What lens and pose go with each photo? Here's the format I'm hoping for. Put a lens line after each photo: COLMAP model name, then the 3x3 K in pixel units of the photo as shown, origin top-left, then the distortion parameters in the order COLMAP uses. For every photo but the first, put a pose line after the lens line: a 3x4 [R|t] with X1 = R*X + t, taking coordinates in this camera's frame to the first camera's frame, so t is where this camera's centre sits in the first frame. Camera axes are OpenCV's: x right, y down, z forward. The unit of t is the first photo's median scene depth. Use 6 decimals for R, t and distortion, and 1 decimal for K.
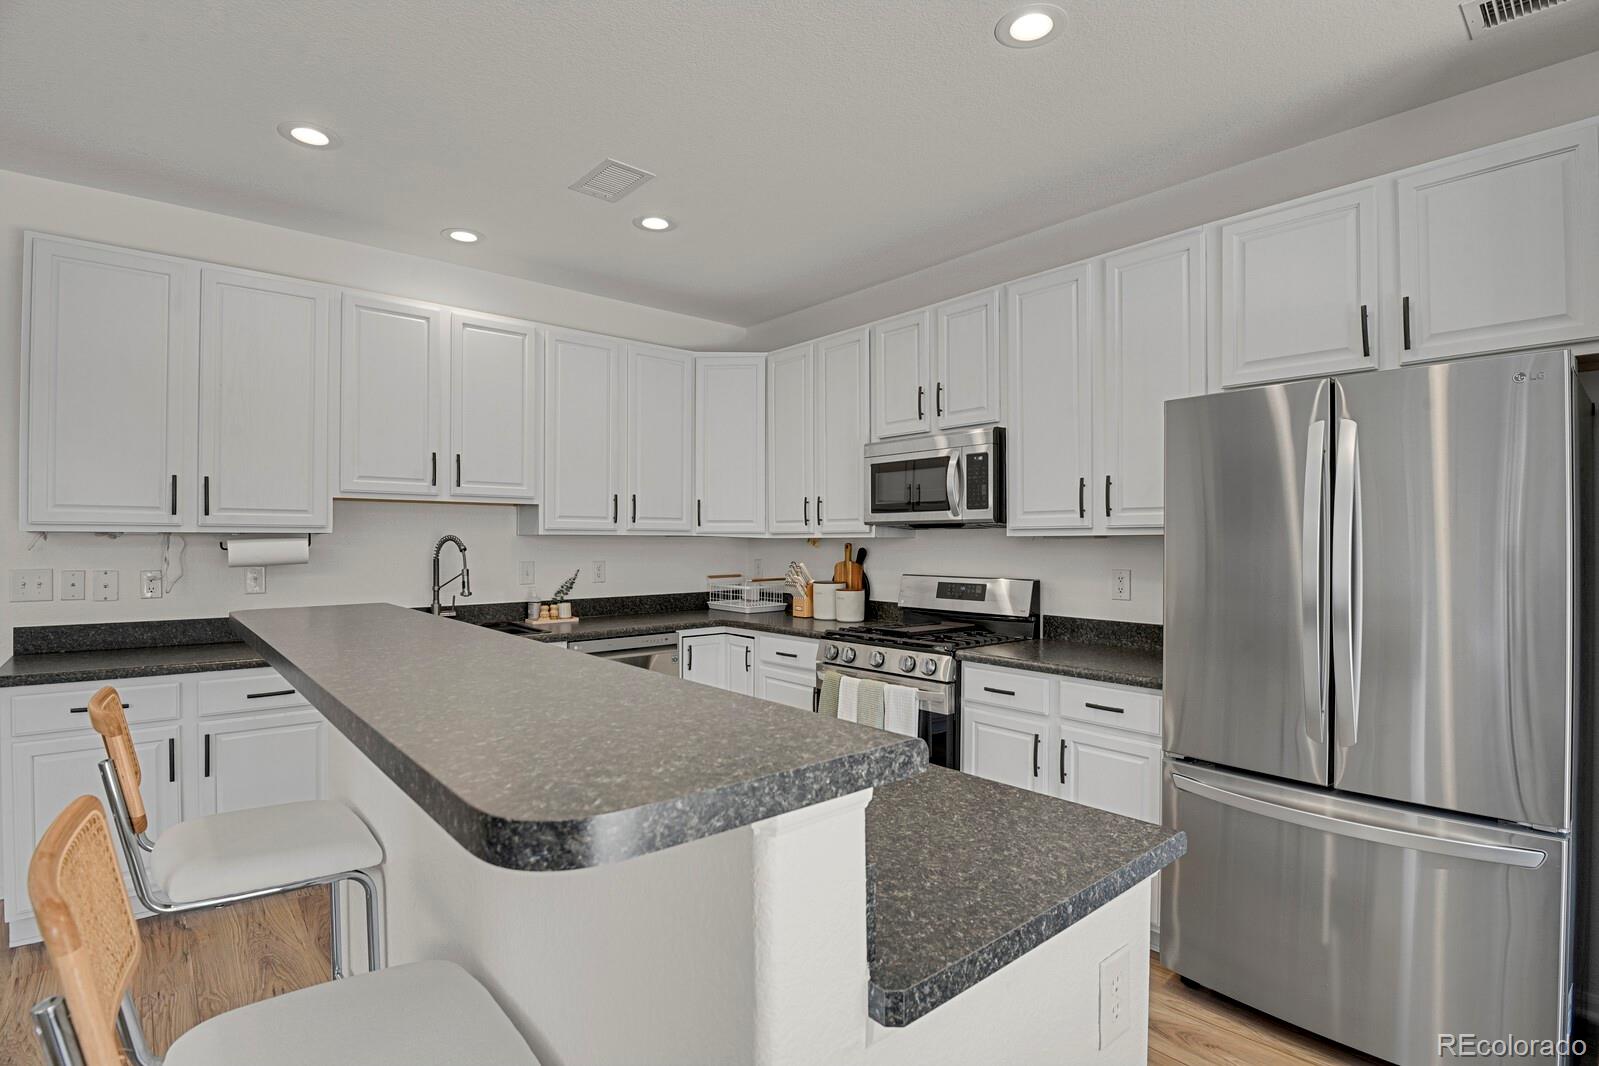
lens RADIAL K [[782.0, 0, 796.6], [0, 782.0, 534.5], [0, 0, 1]] dist [-0.020767, -0.005246]
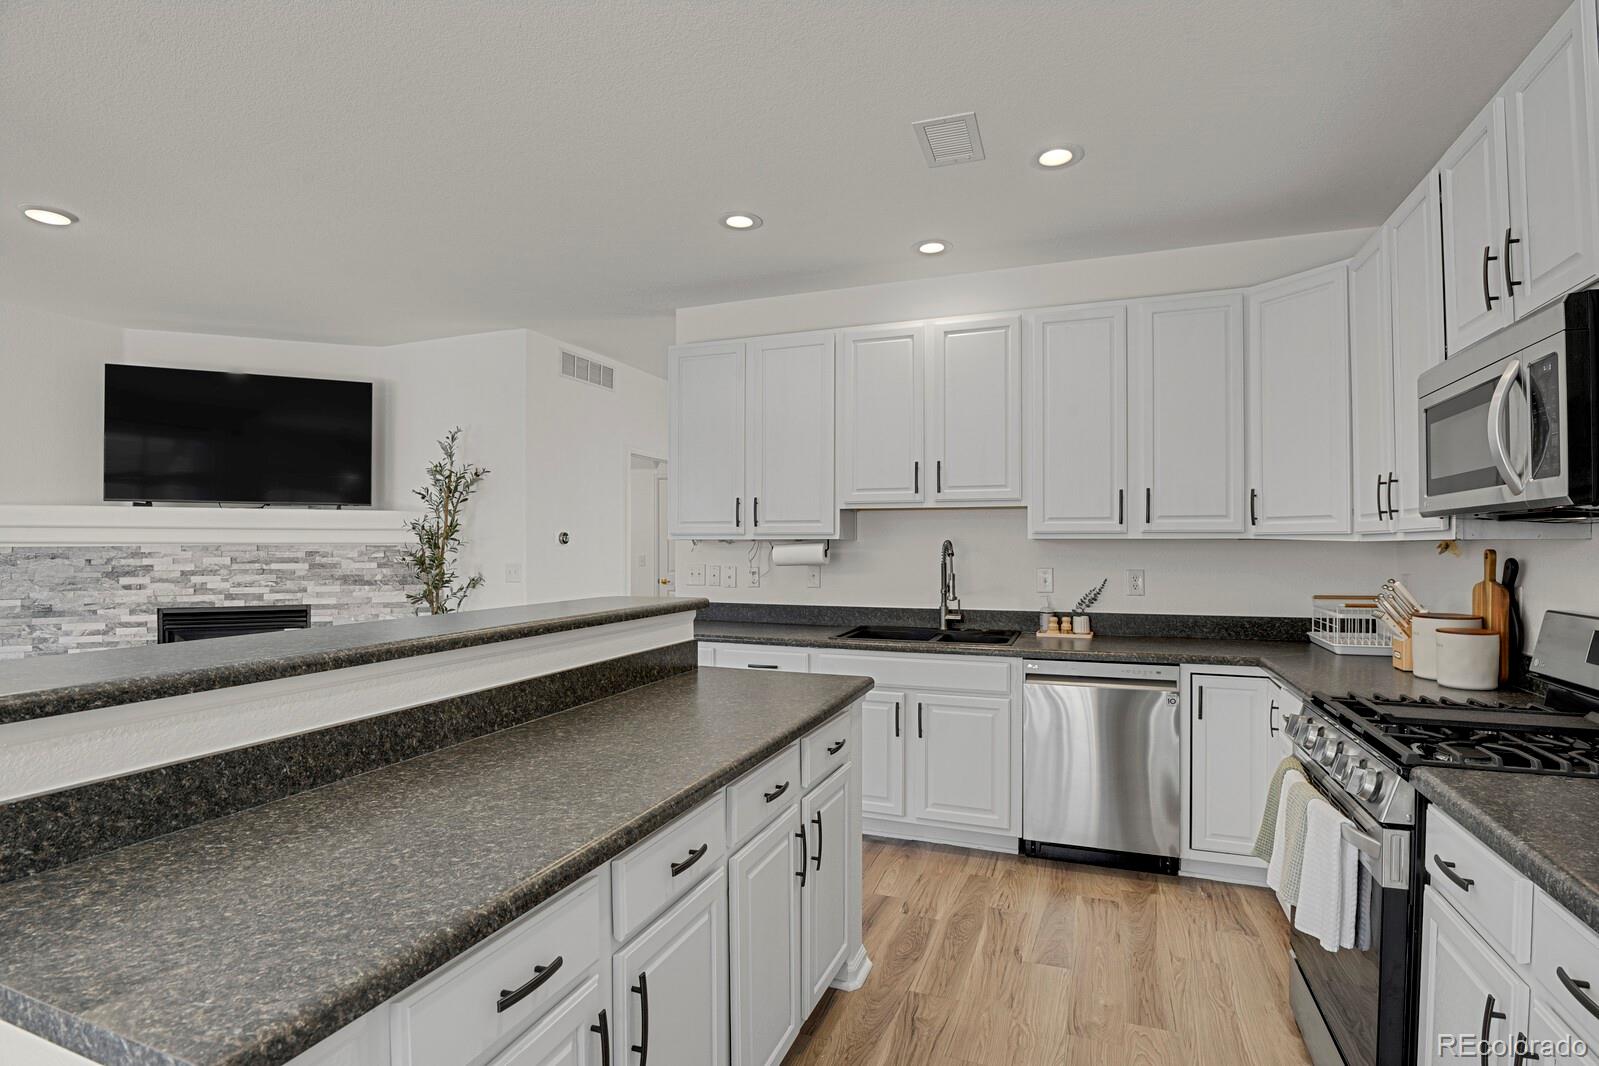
lens RADIAL K [[782.0, 0, 806.6], [0, 782.0, 531.4], [0, 0, 1]] dist [-0.020767, -0.005246]
pose [[0.472742, -0.015932, -0.881057, 0.379920], [0.007933, 0.999873, -0.013823, 0.001915], [0.881165, -0.000455, 0.472808, 0.357759]]
